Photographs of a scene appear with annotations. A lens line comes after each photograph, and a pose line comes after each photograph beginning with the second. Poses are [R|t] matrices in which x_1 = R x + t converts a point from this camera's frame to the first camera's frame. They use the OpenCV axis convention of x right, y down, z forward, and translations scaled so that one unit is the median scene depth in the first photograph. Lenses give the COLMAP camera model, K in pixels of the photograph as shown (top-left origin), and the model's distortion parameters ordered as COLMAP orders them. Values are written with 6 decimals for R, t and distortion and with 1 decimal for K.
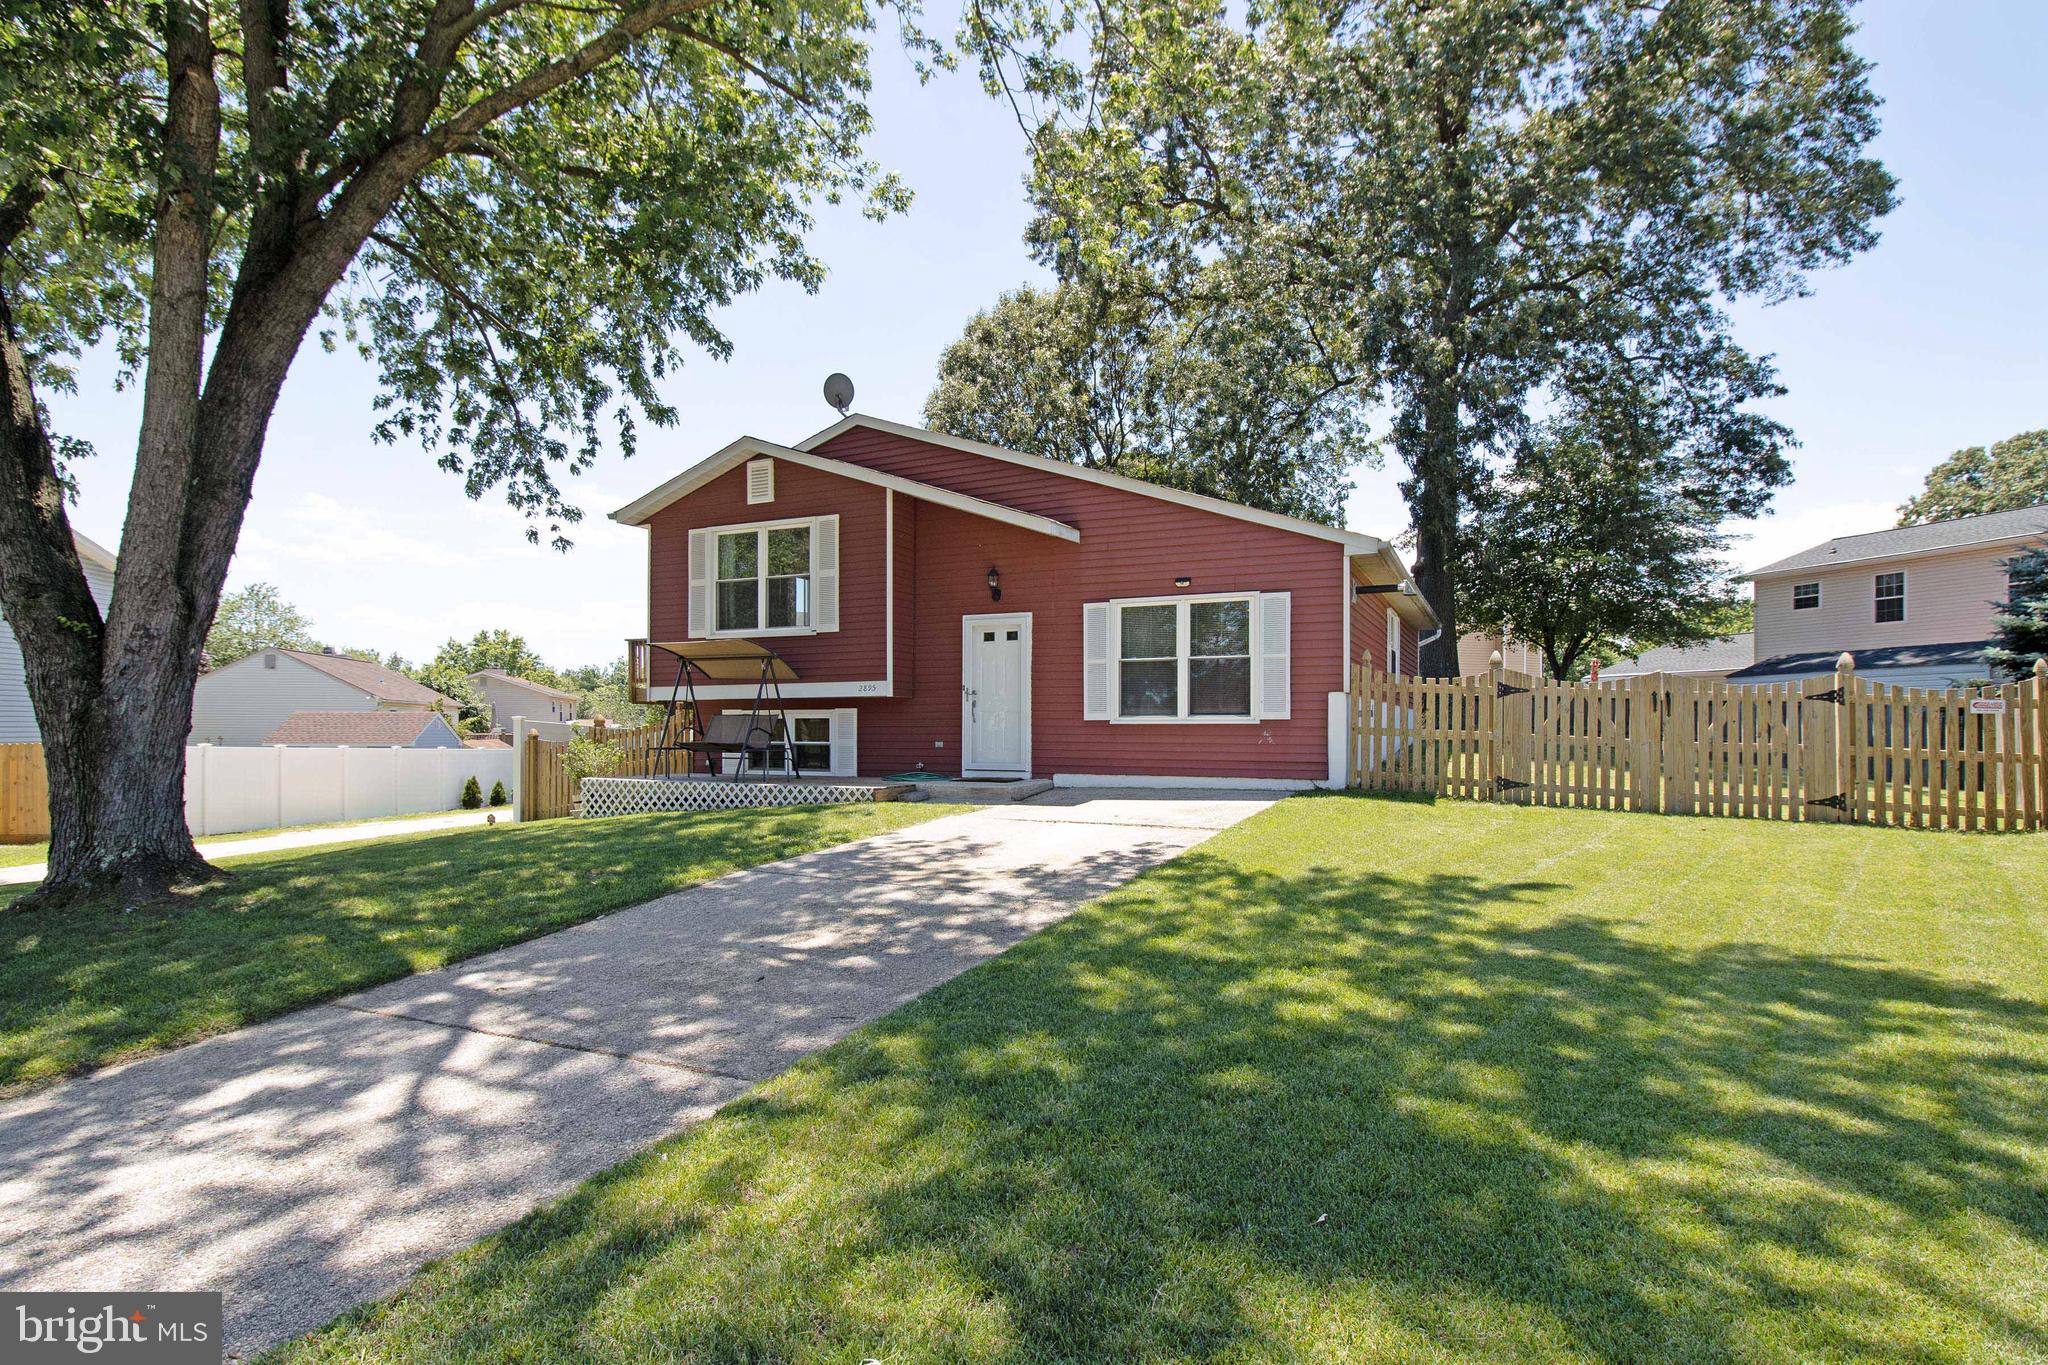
lens RADIAL K [[1014.7, 0, 1036.9], [0, 1014.7, 657.5], [0, 0, 1]] dist [0.002935, -0.000251]
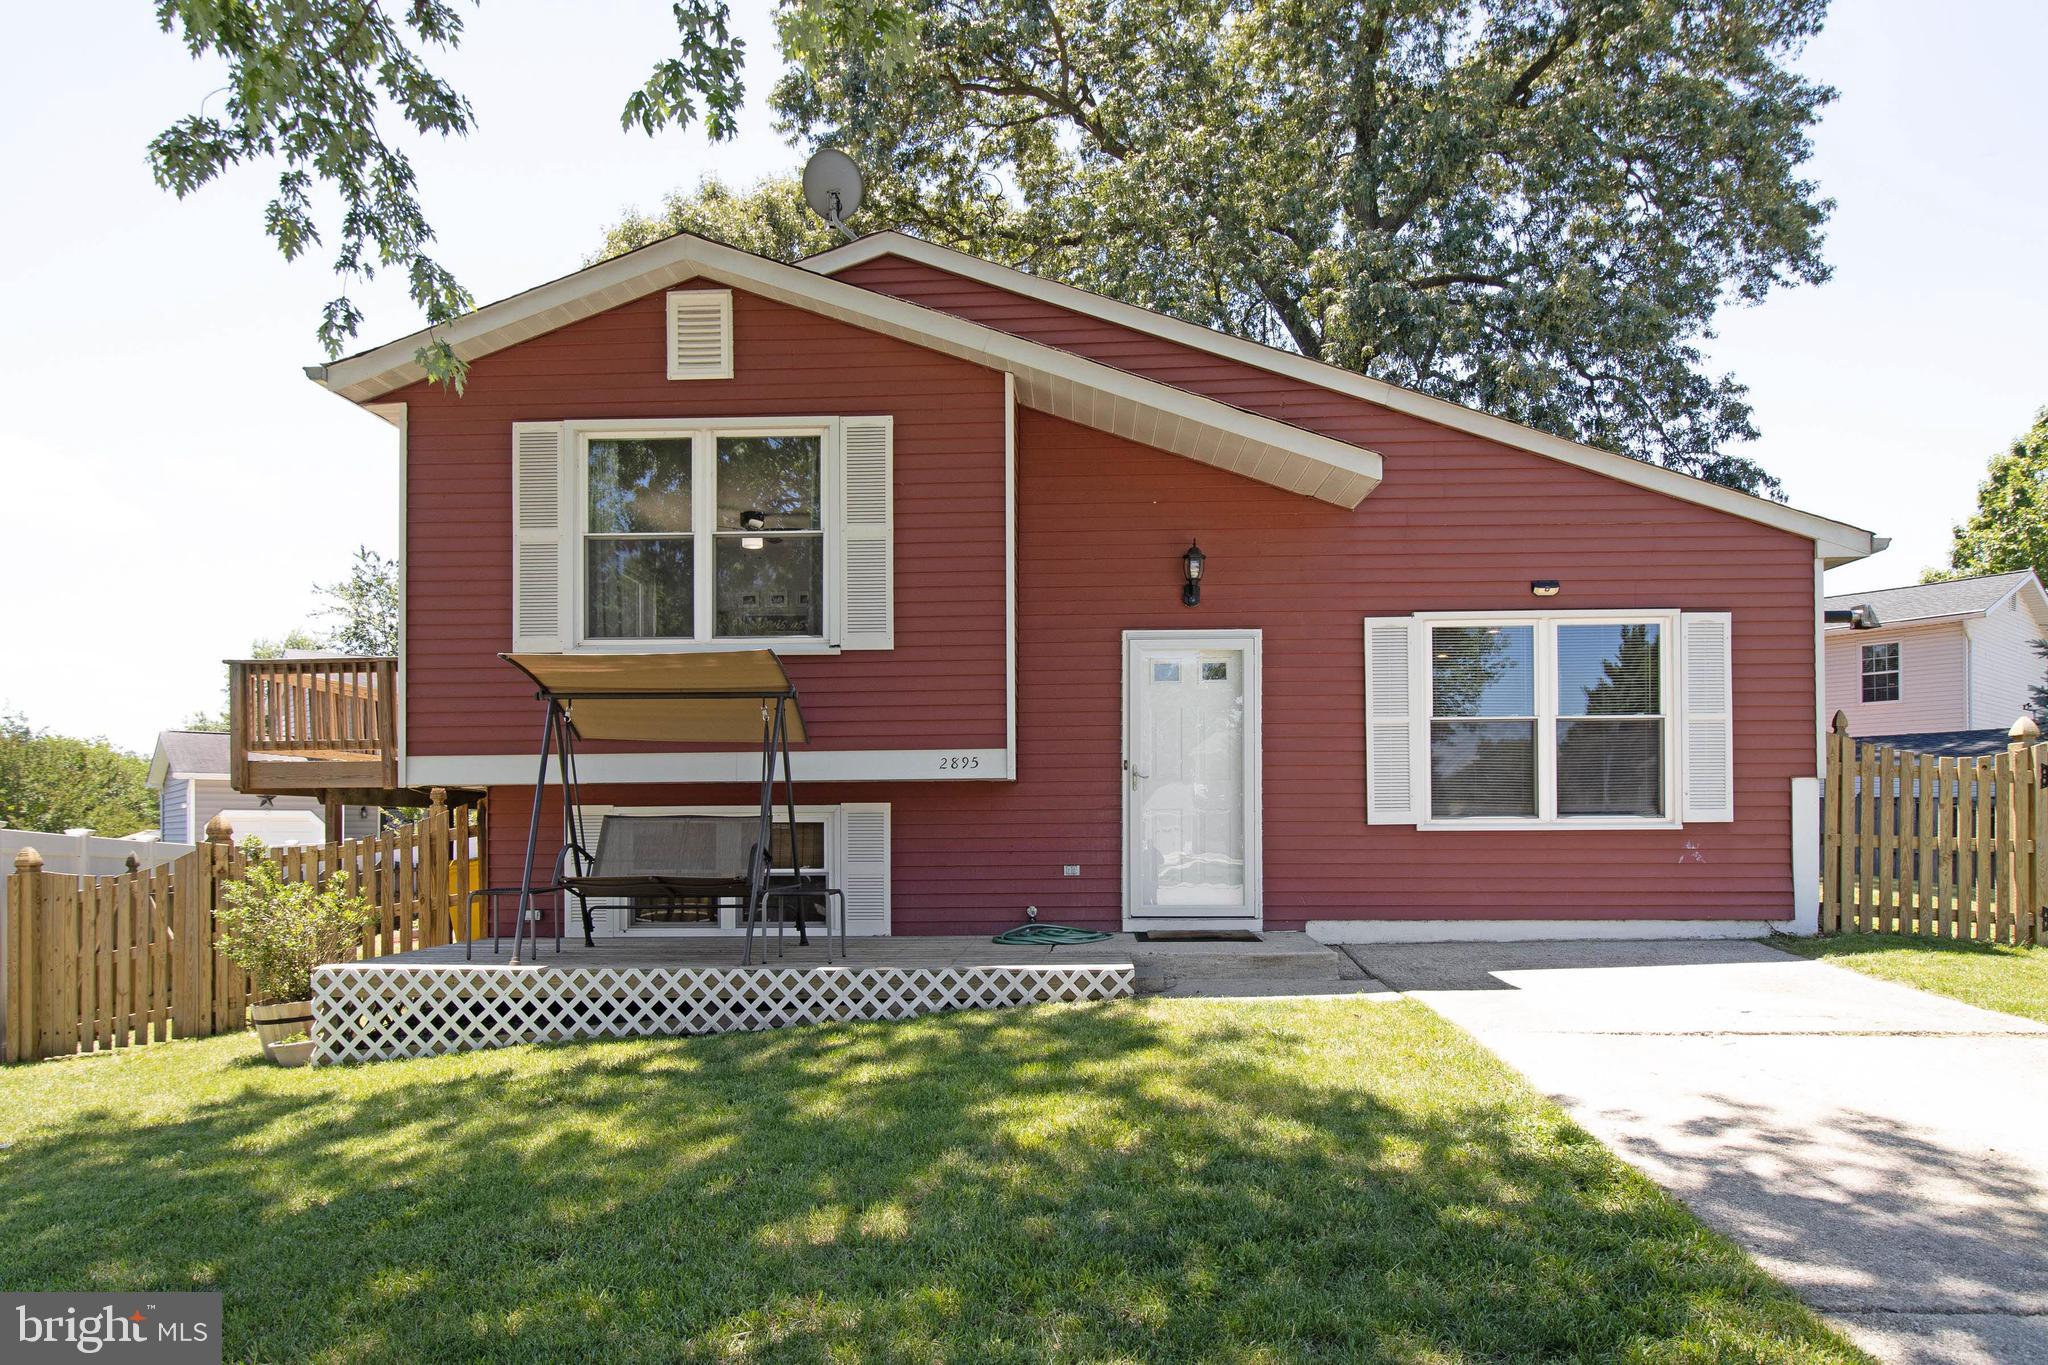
lens RADIAL K [[1233.5, 0, 1023.1], [0, 1233.5, 759.6], [0, 0, 1]] dist [0.000559, -0.001564]
pose [[0.925979, 0.015055, 0.377275, -0.377343], [-0.020277, 0.999746, 0.009874, 0.022113], [-0.377030, -0.016793, 0.926049, 0.425503]]
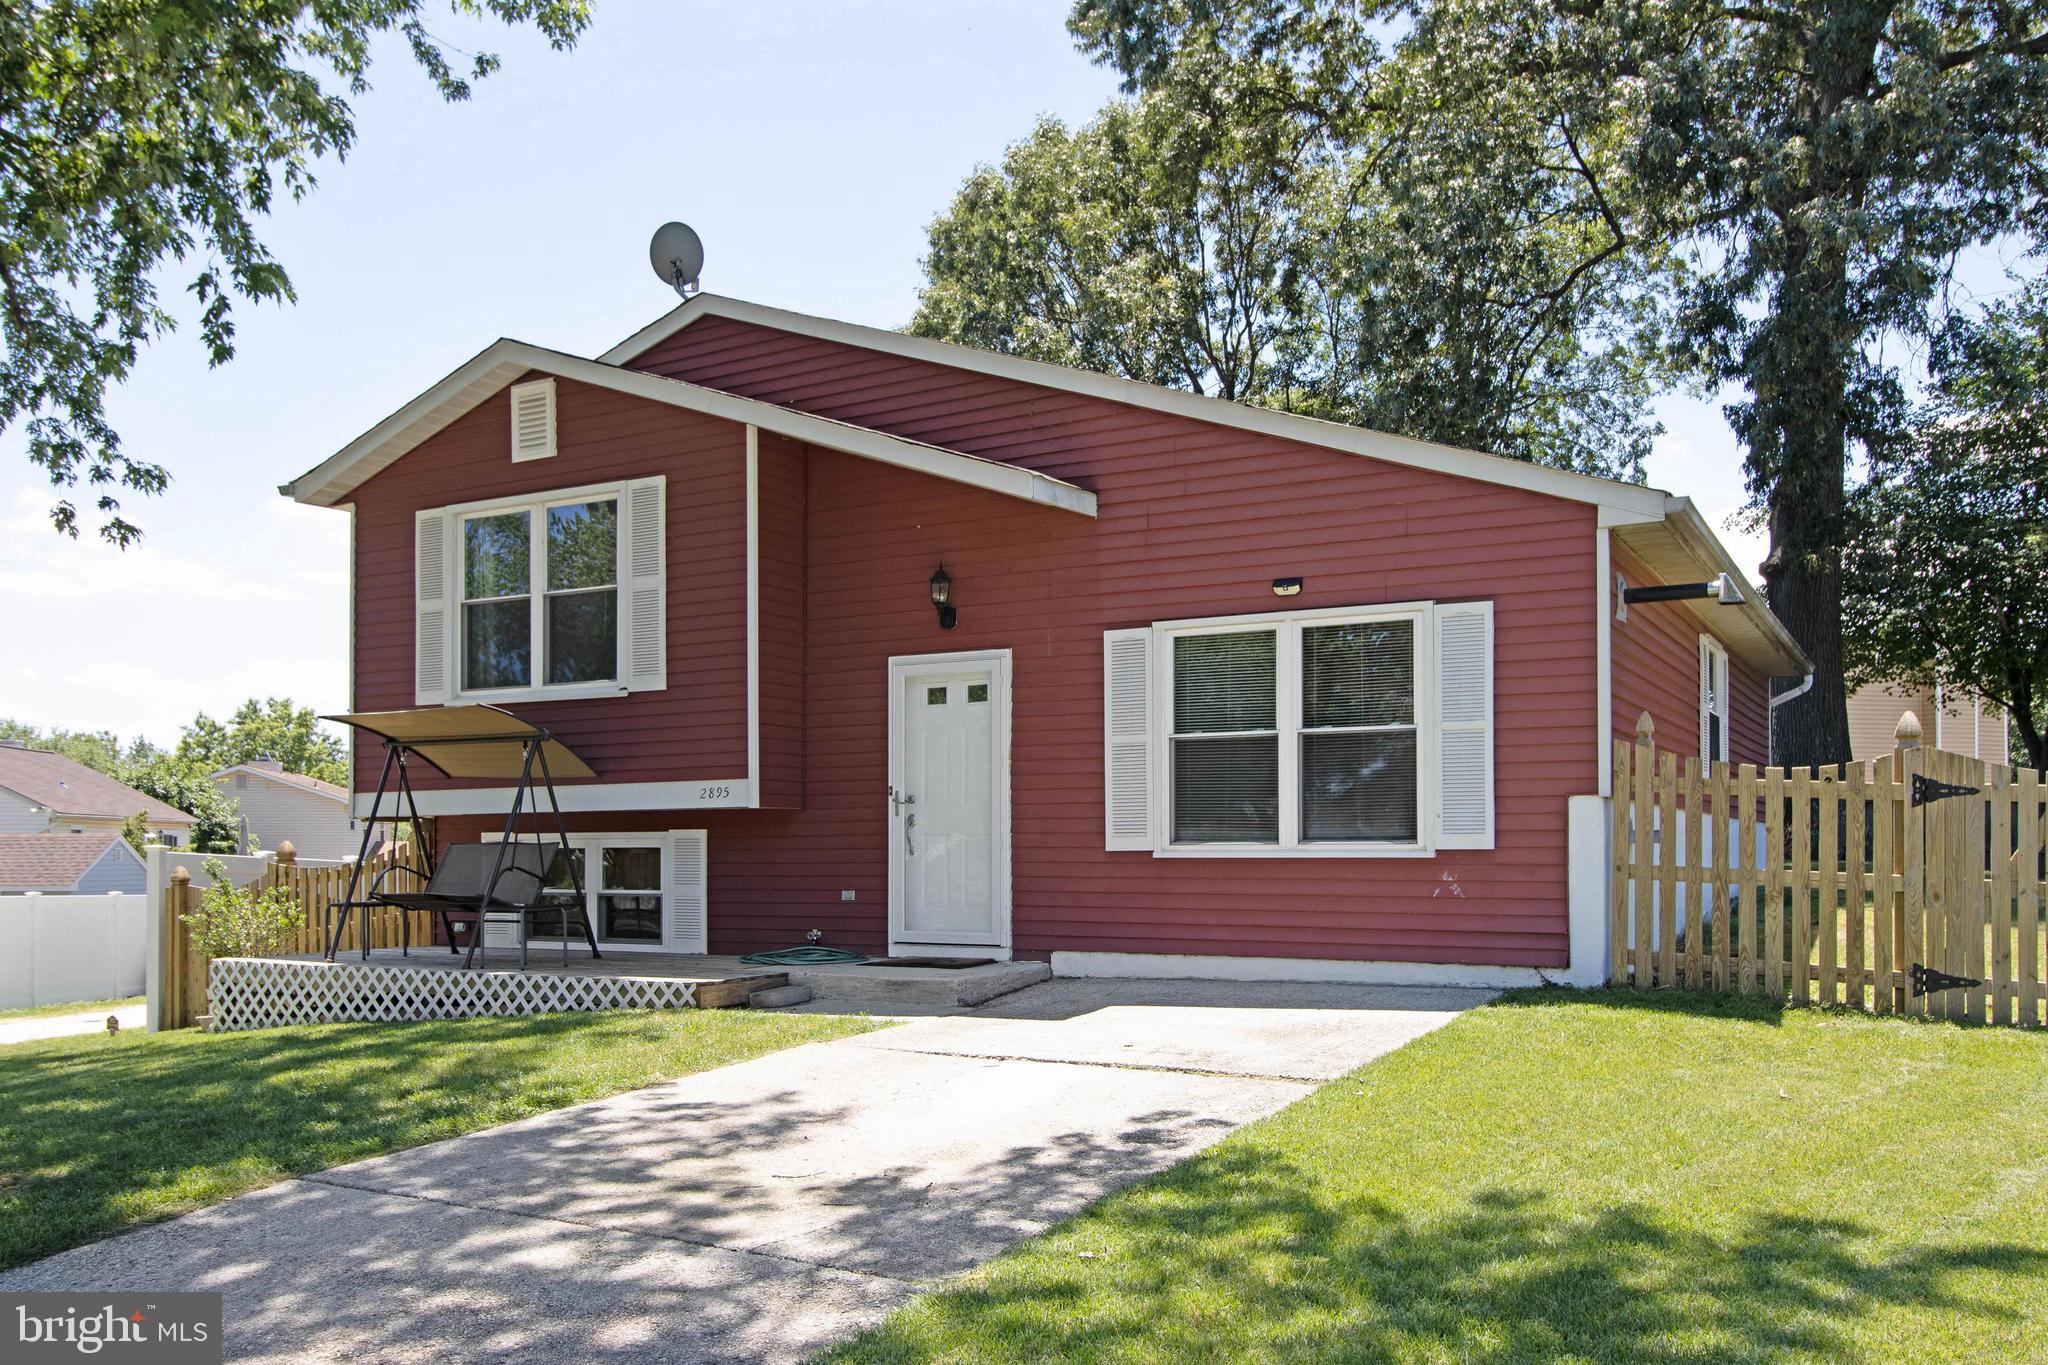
lens RADIAL K [[1627.7, 0, 1045.7], [0, 1627.7, 726.1], [0, 0, 1]] dist [0.009937, 0.003365]
pose [[0.997467, -0.010053, -0.070413, 0.073074], [0.009671, 0.999937, -0.005761, 0.001120], [0.070466, 0.005065, 0.997501, 0.144655]]
